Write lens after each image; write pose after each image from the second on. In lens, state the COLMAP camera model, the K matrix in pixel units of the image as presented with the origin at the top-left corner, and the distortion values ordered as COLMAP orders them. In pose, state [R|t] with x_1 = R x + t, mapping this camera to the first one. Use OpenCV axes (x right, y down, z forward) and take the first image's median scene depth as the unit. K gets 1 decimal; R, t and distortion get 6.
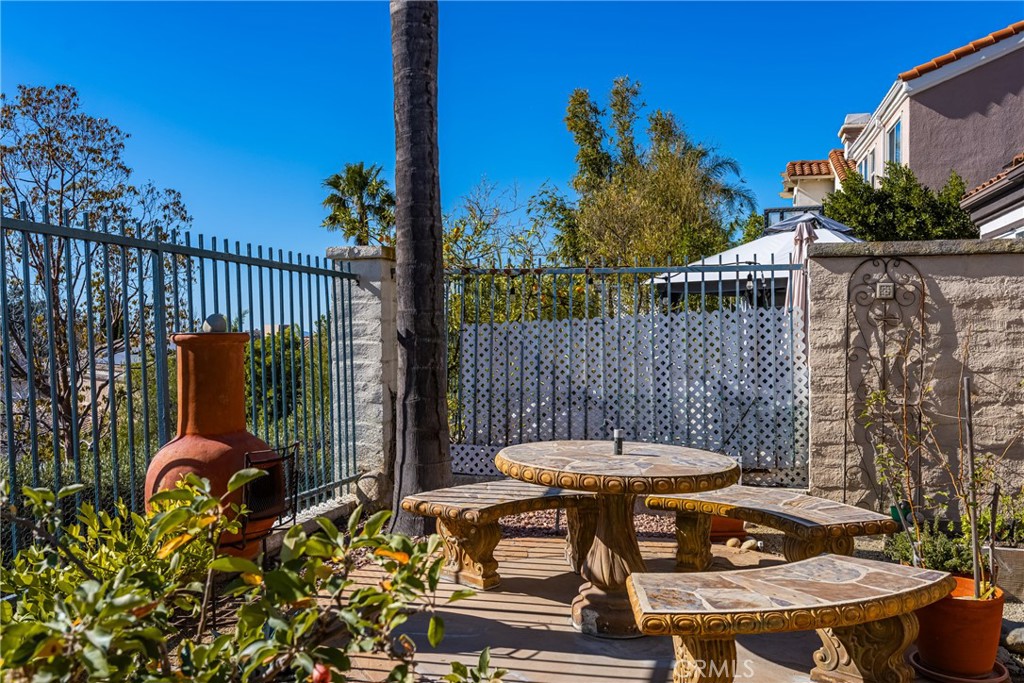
lens RADIAL K [[866.0, 0, 514.2], [0, 866.0, 337.1], [0, 0, 1]] dist [-0.002676, 0.001562]
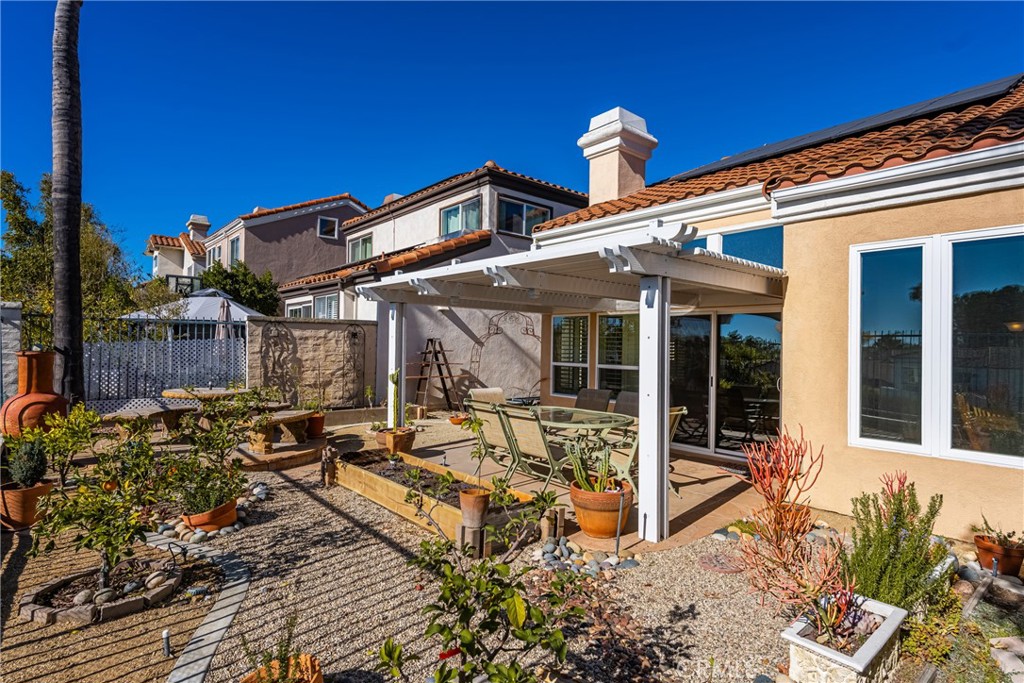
lens RADIAL K [[510.9, 0, 511.5], [0, 510.9, 344.9], [0, 0, 1]] dist [0.008203, 0.001812]
pose [[0.569043, 0.004034, 0.822298, -0.475986], [-0.011008, 0.999936, 0.002712, -0.025248], [-0.822234, -0.010595, 0.569050, -0.566876]]
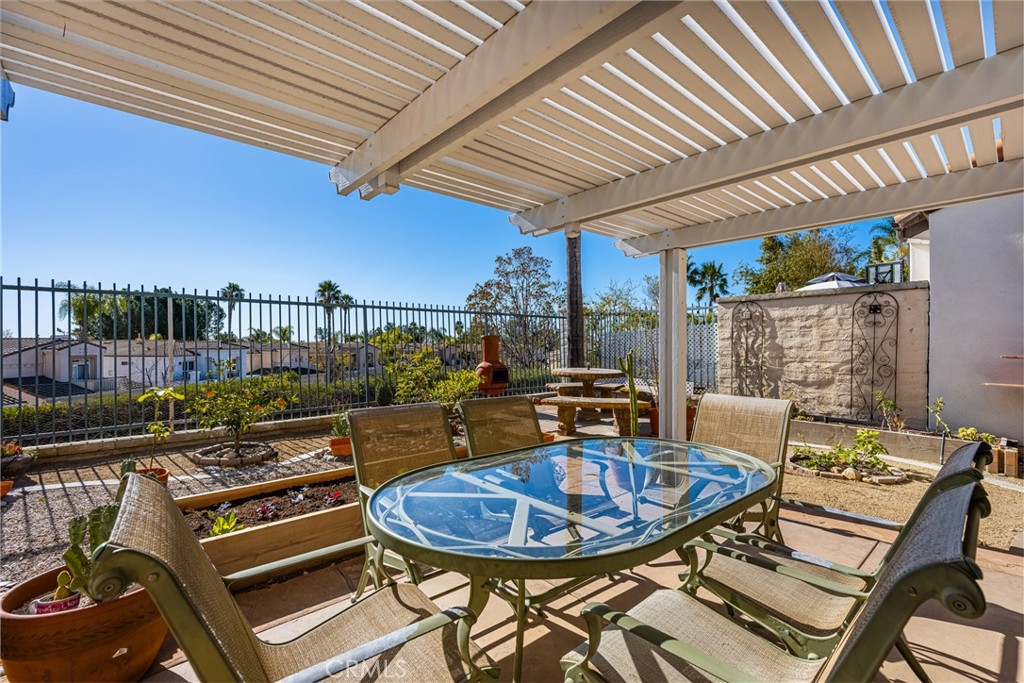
lens RADIAL K [[440.6, 0, 520.9], [0, 440.6, 347.3], [0, 0, 1]] dist [0.019585, 0.000202]
pose [[0.835146, -0.001546, -0.550026, 0.517653], [0.005829, 0.999965, 0.006039, 0.022354], [0.549998, -0.008249, 0.835125, -0.349224]]
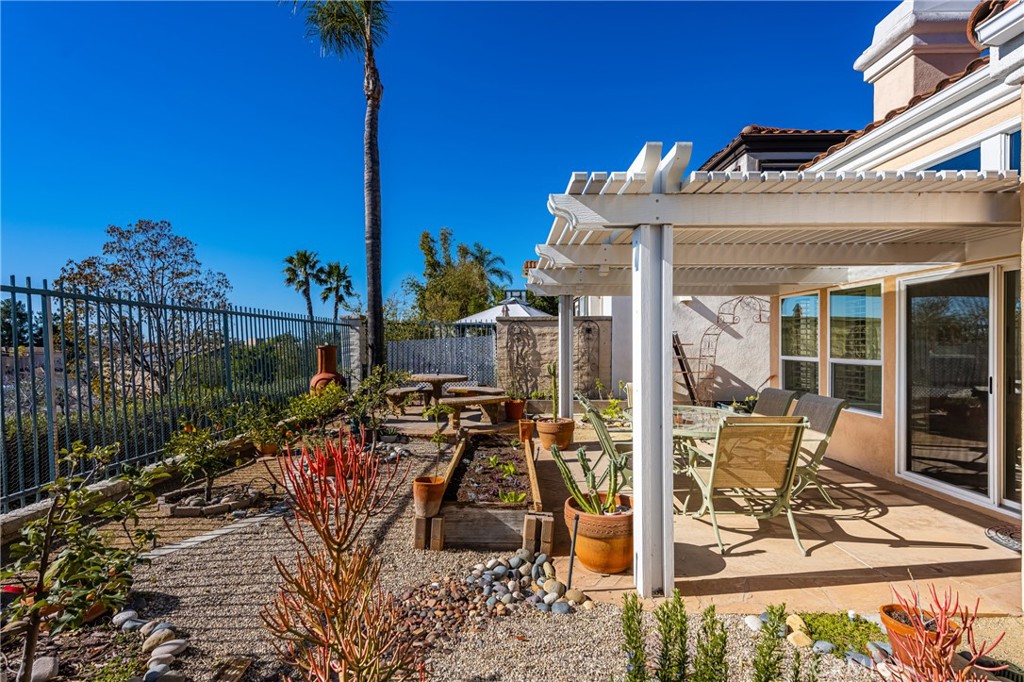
lens RADIAL K [[481.9, 0, 517.4], [0, 481.9, 345.6], [0, 0, 1]] dist [0.004846, 0.001776]
pose [[0.965615, -0.008646, 0.259832, -0.059746], [0.007194, 0.999953, 0.006538, -0.006951], [-0.259876, -0.004444, 0.965632, -0.743485]]
